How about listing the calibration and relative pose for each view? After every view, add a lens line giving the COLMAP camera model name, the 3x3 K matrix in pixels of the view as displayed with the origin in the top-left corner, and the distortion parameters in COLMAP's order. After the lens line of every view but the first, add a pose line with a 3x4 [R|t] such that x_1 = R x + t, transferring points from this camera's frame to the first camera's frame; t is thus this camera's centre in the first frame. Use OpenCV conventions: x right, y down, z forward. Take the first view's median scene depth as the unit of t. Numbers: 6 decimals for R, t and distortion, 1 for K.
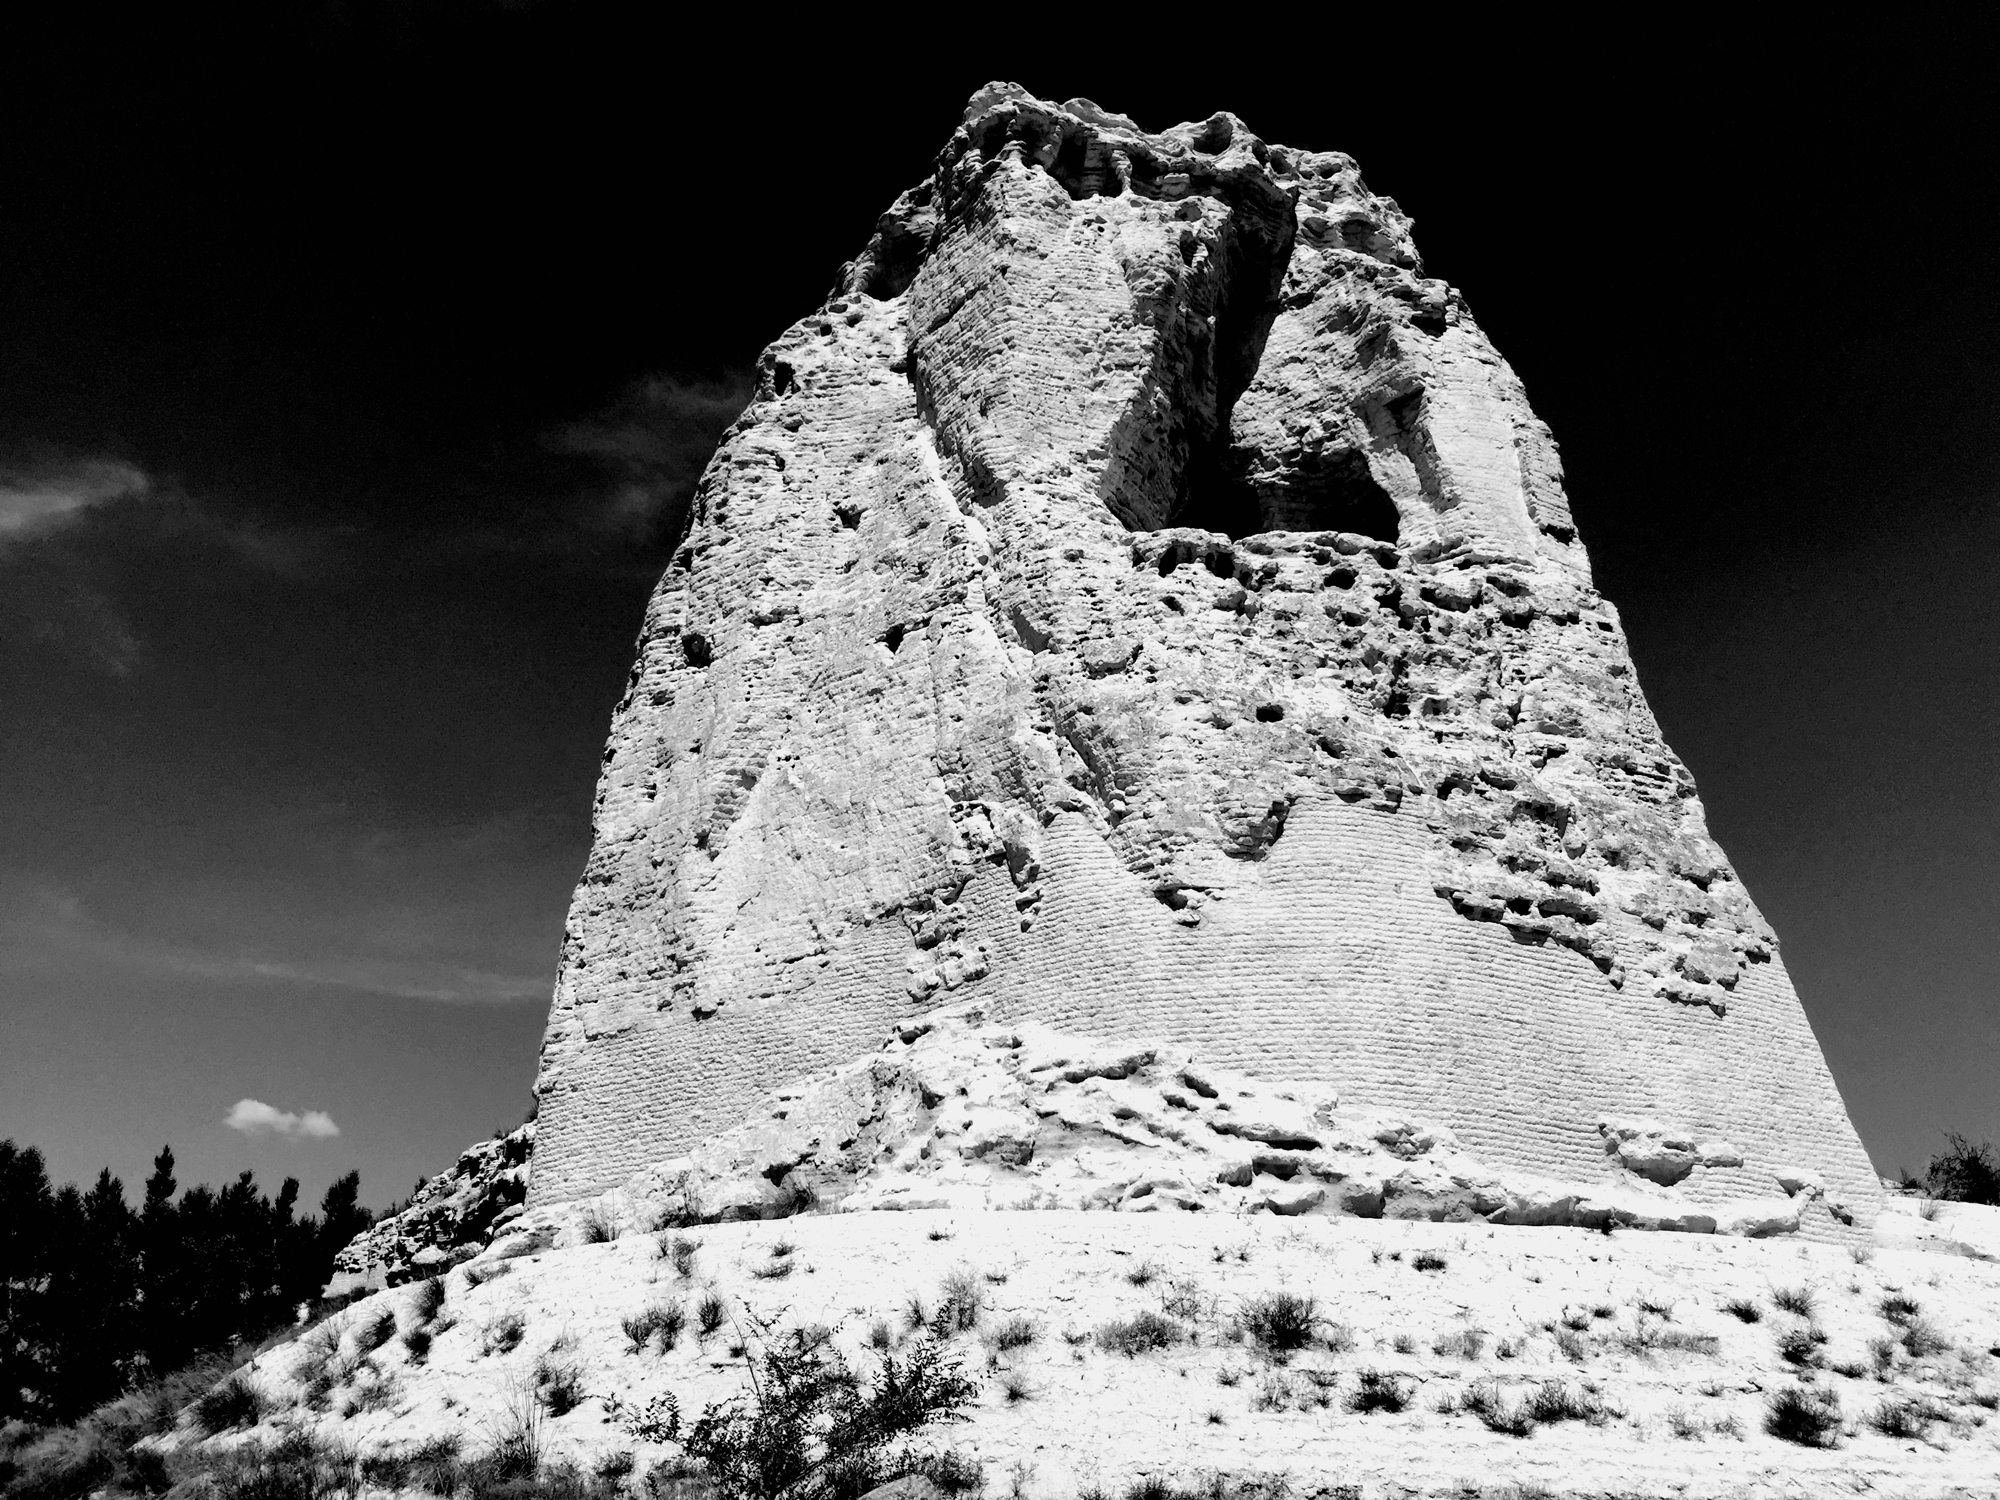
lens RADIAL K [[1709.2, 0, 996.5], [0, 1709.2, 752.5], [0, 0, 1]] dist [0.059830, -0.055819]
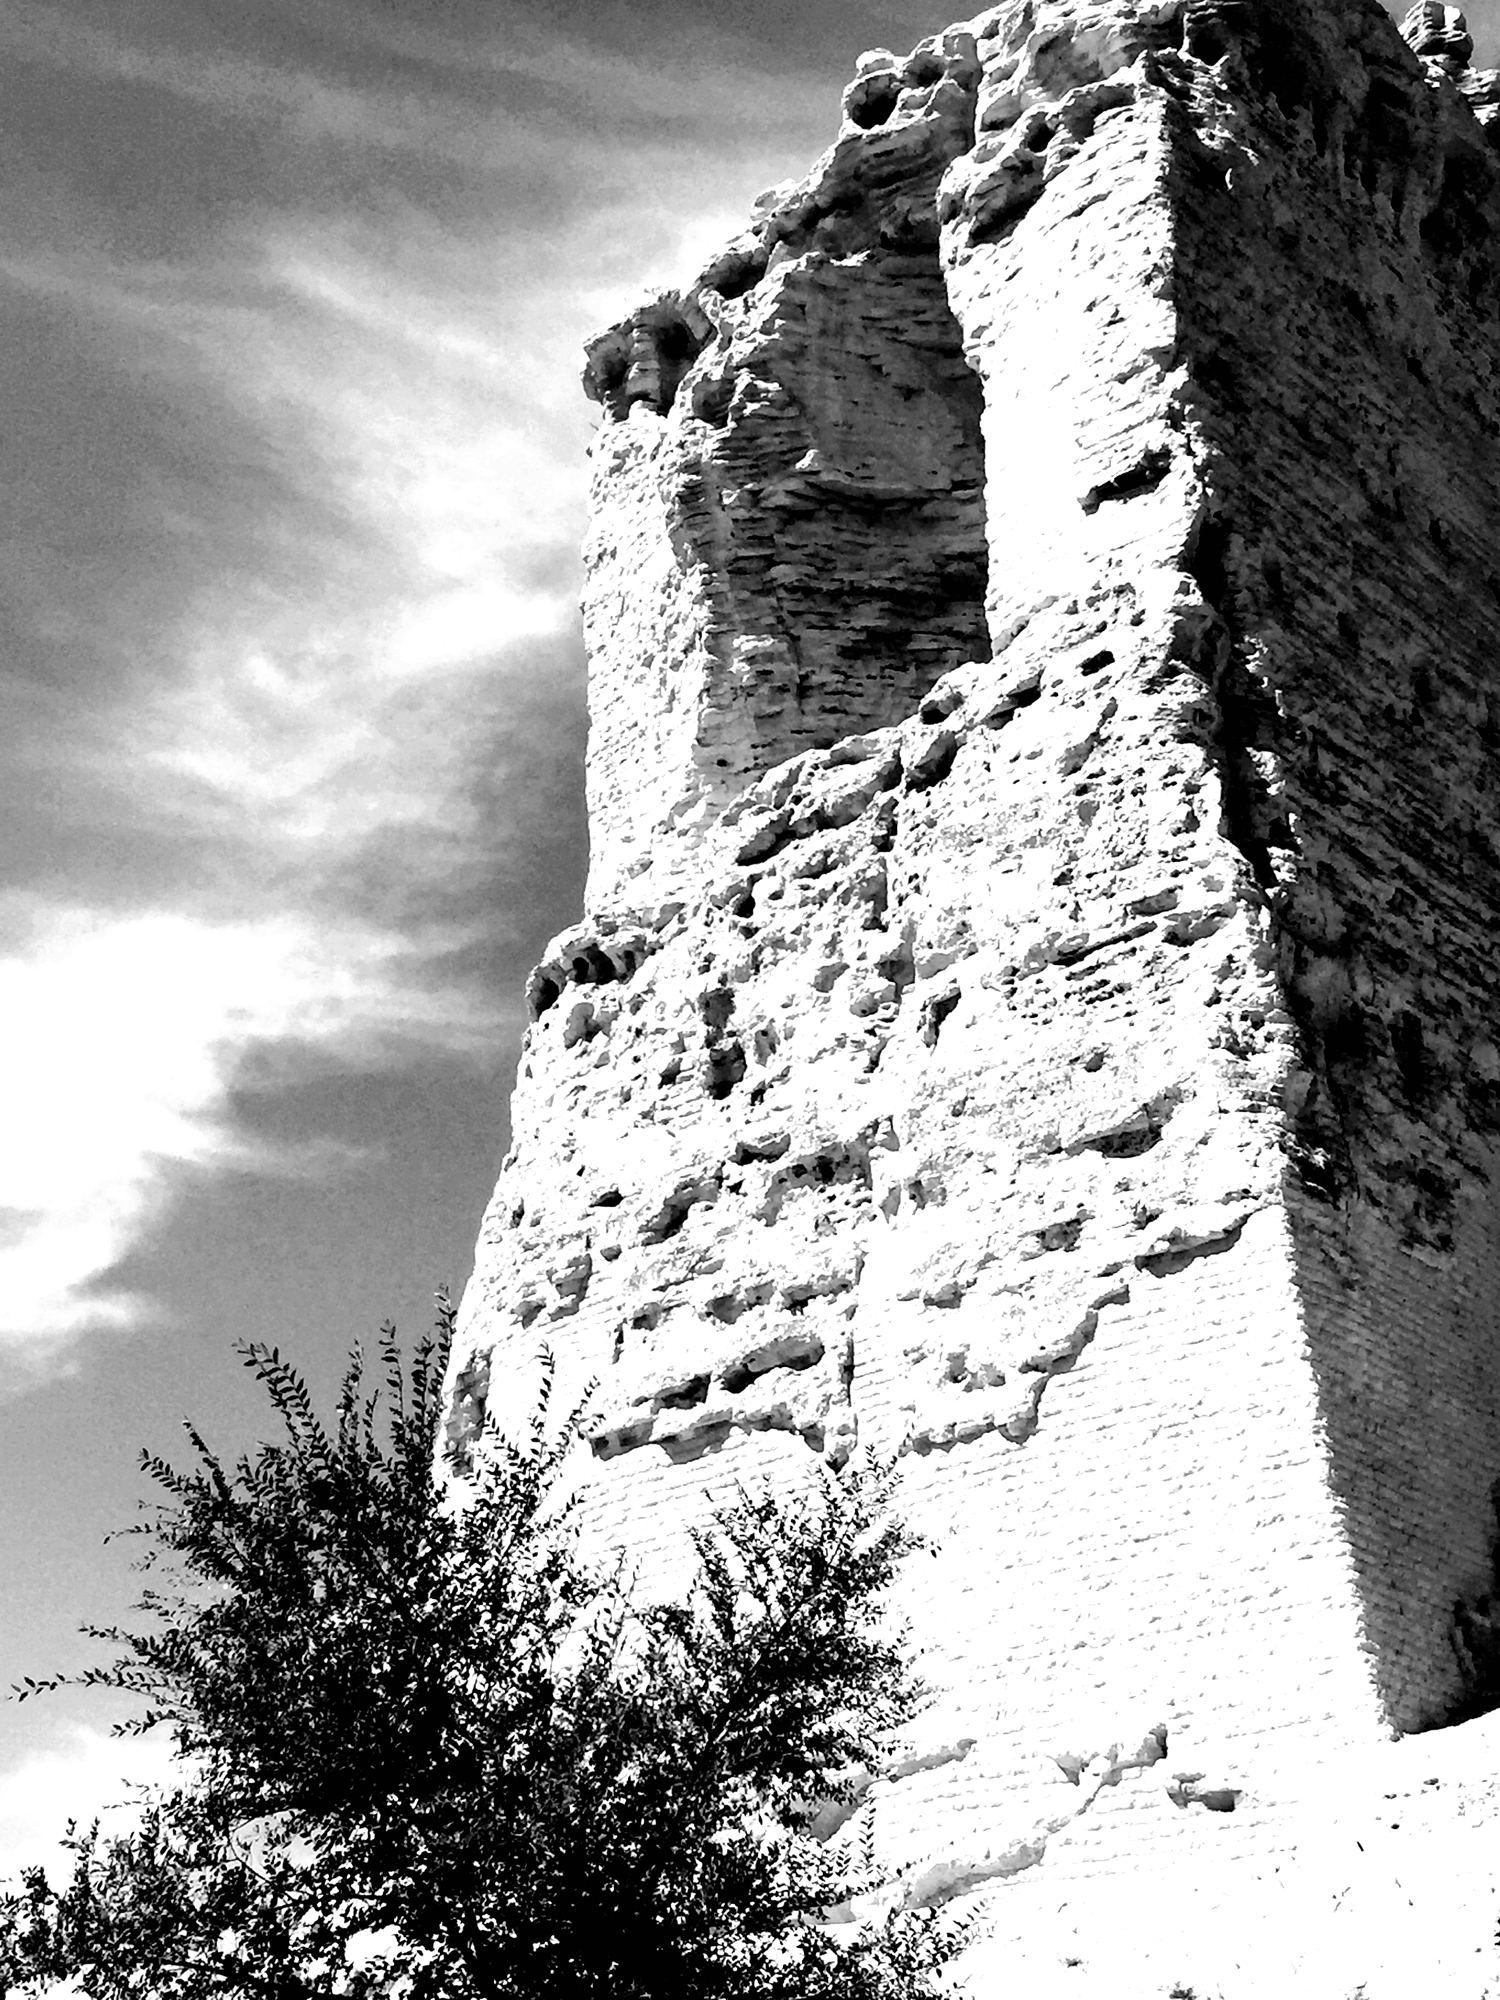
lens RADIAL K [[3033.5, 0, 735.9], [0, 3033.5, 1003.0], [0, 0, 1]] dist [0.053232, 0.000000]
pose [[0.368497, -0.418034, -0.830336, 1.135834], [0.384498, 0.881748, -0.273280, 0.242429], [0.846387, -0.218560, 0.485654, 0.522271]]
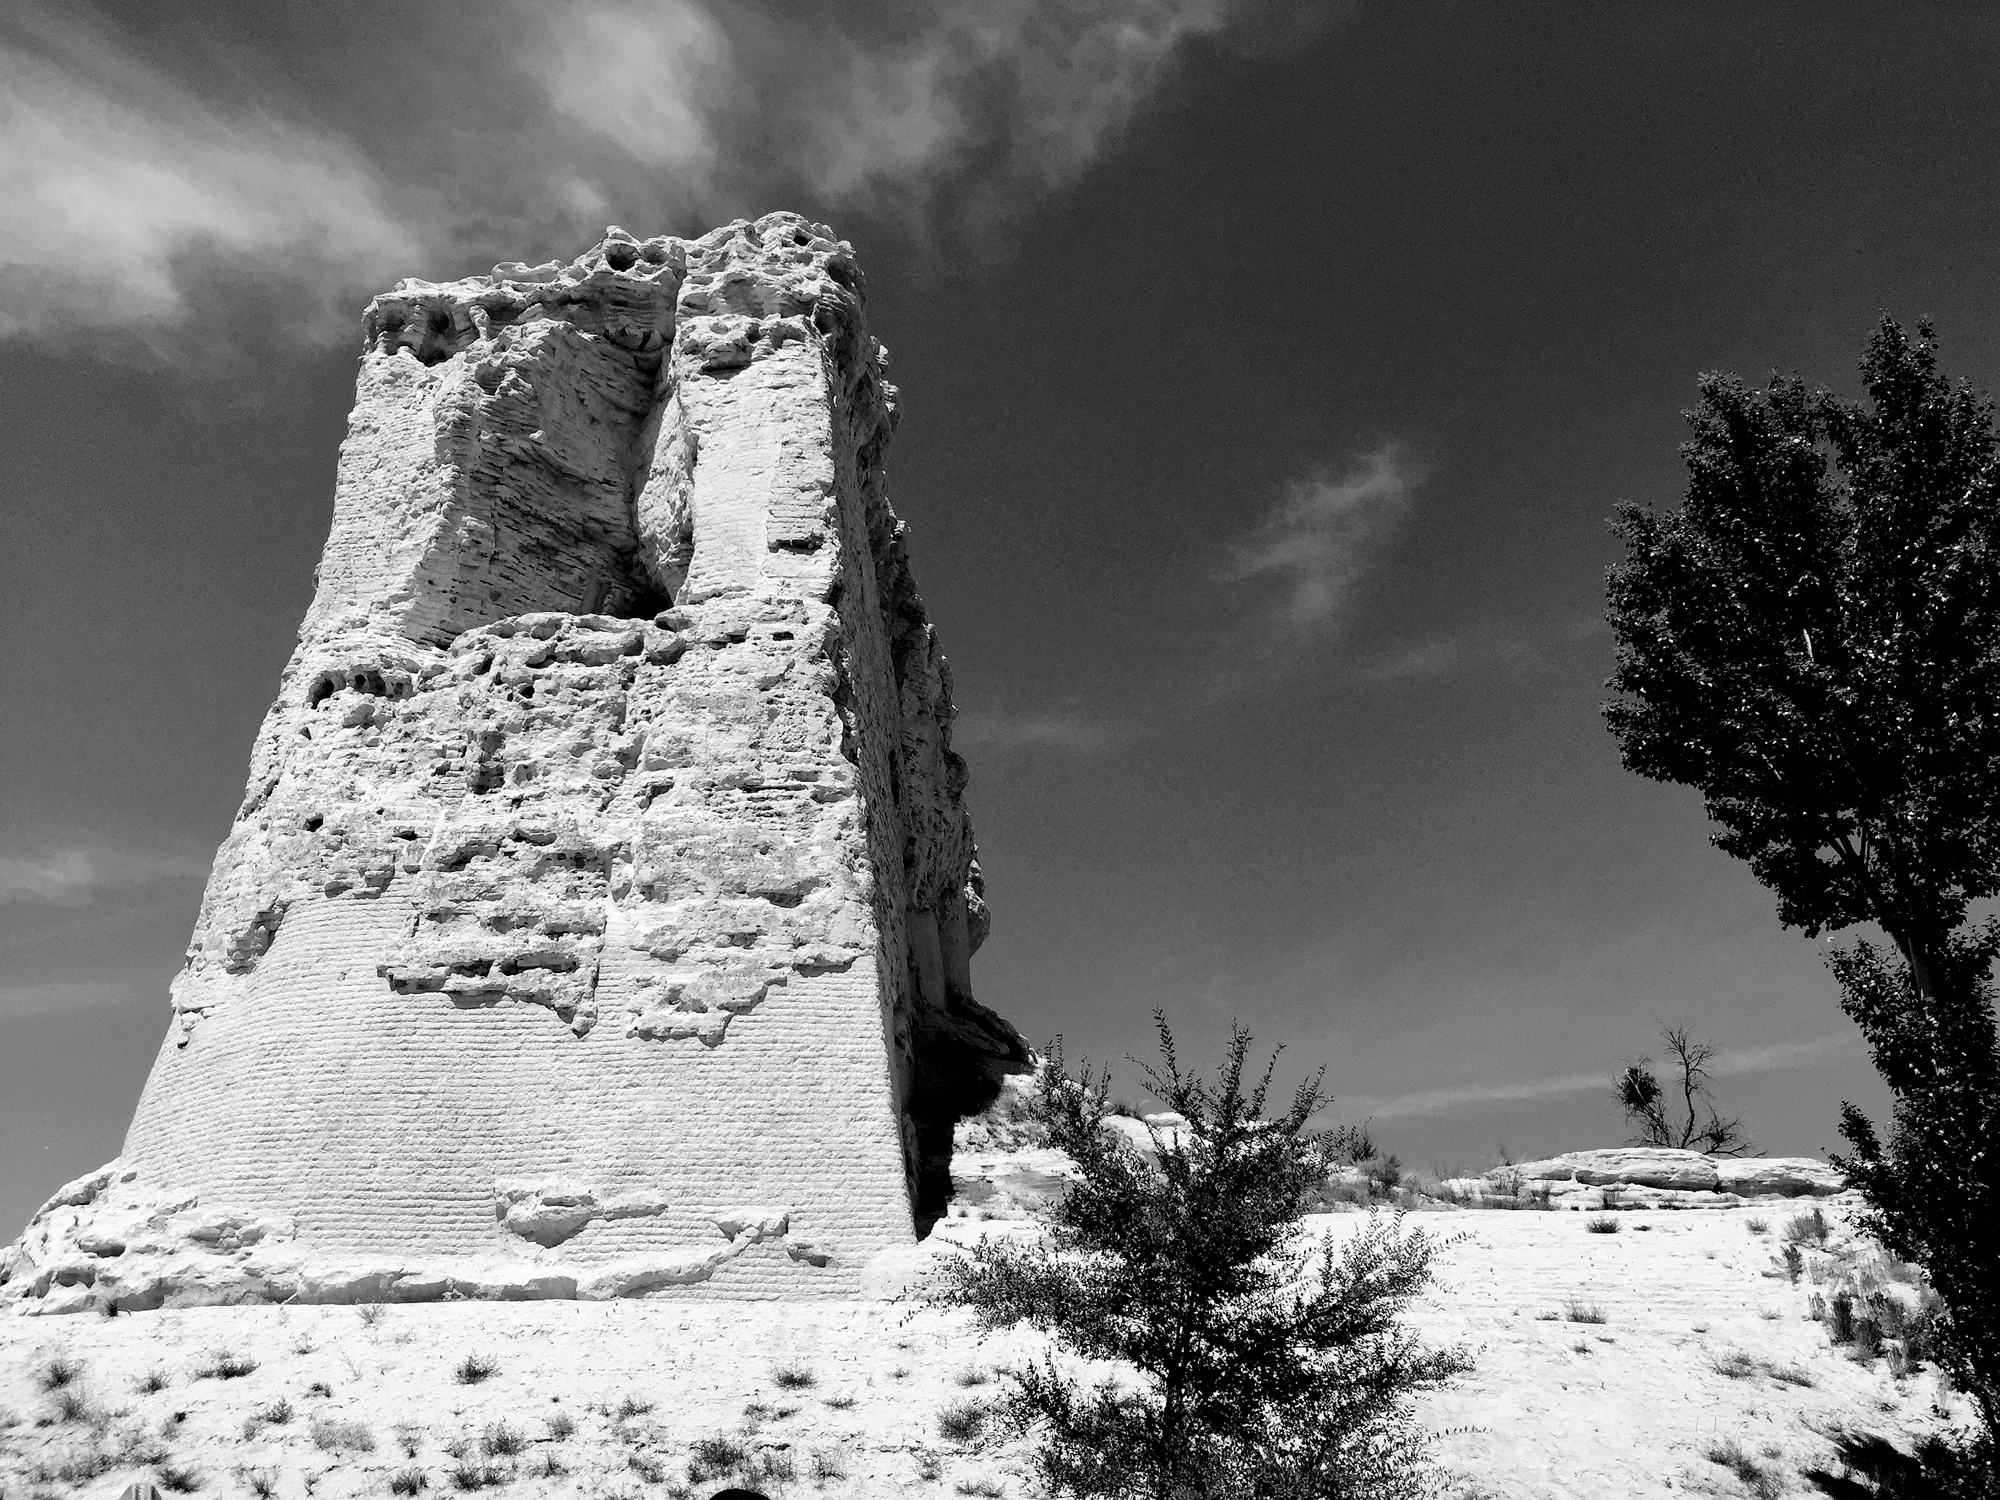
lens RADIAL K [[1709.2, 0, 968.5], [0, 1709.2, 744.3], [0, 0, 1]] dist [0.059830, -0.055819]
pose [[0.865327, -0.231402, -0.444593, 0.947429], [0.197410, 0.972695, -0.122043, 0.131786], [0.460694, 0.017840, 0.887380, 0.255531]]
